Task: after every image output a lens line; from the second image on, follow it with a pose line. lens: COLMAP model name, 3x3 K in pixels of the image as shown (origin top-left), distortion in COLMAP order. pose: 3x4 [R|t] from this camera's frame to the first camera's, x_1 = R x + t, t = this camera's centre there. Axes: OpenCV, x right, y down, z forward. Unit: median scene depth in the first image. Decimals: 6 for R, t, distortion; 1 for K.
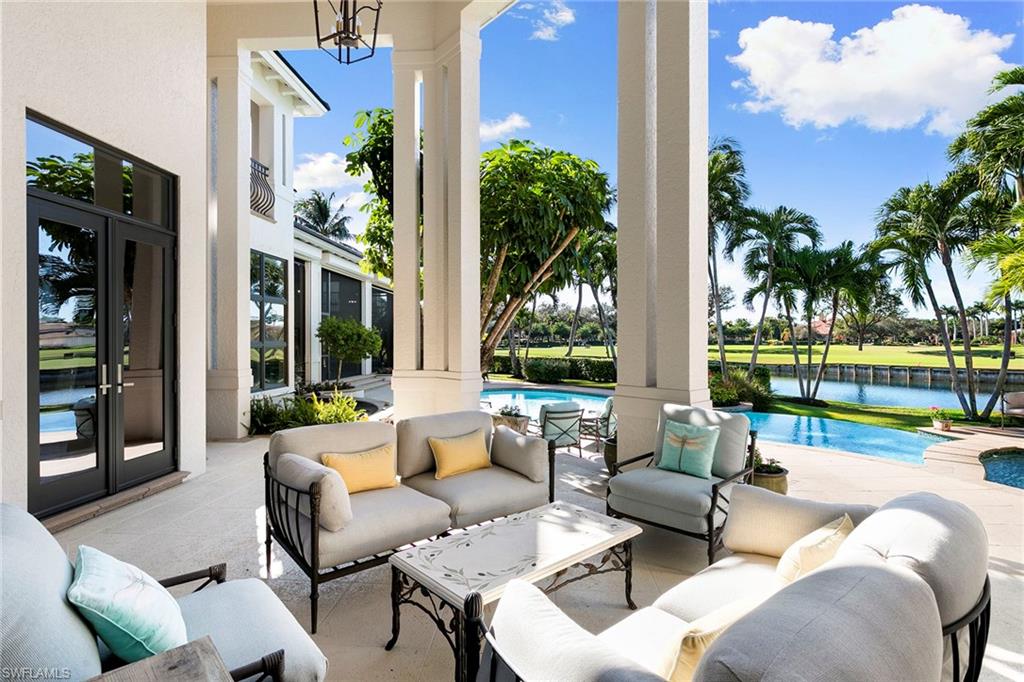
lens RADIAL K [[488.8, 0, 514.7], [0, 488.8, 340.7], [0, 0, 1]] dist [-0.000183, -0.000658]
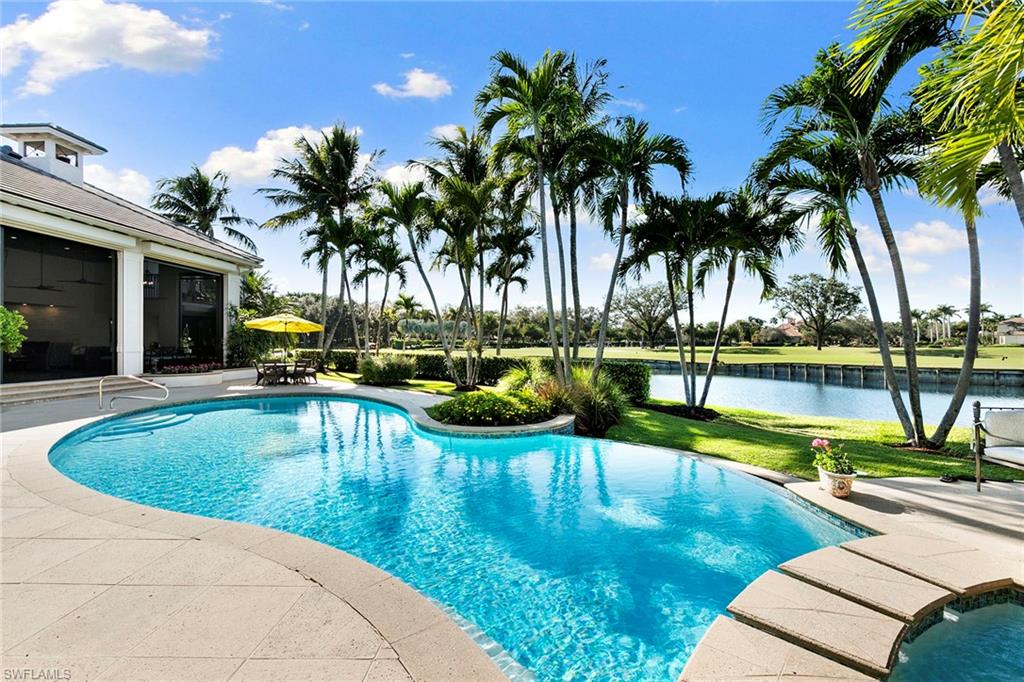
lens RADIAL K [[457.4, 0, 509.0], [0, 457.4, 343.3], [0, 0, 1]] dist [0.011344, -0.001268]
pose [[0.999980, -0.000263, 0.006326, 0.114055], [0.000260, 1.000000, 0.000421, 0.008312], [-0.006326, -0.000420, 0.999980, 0.114594]]
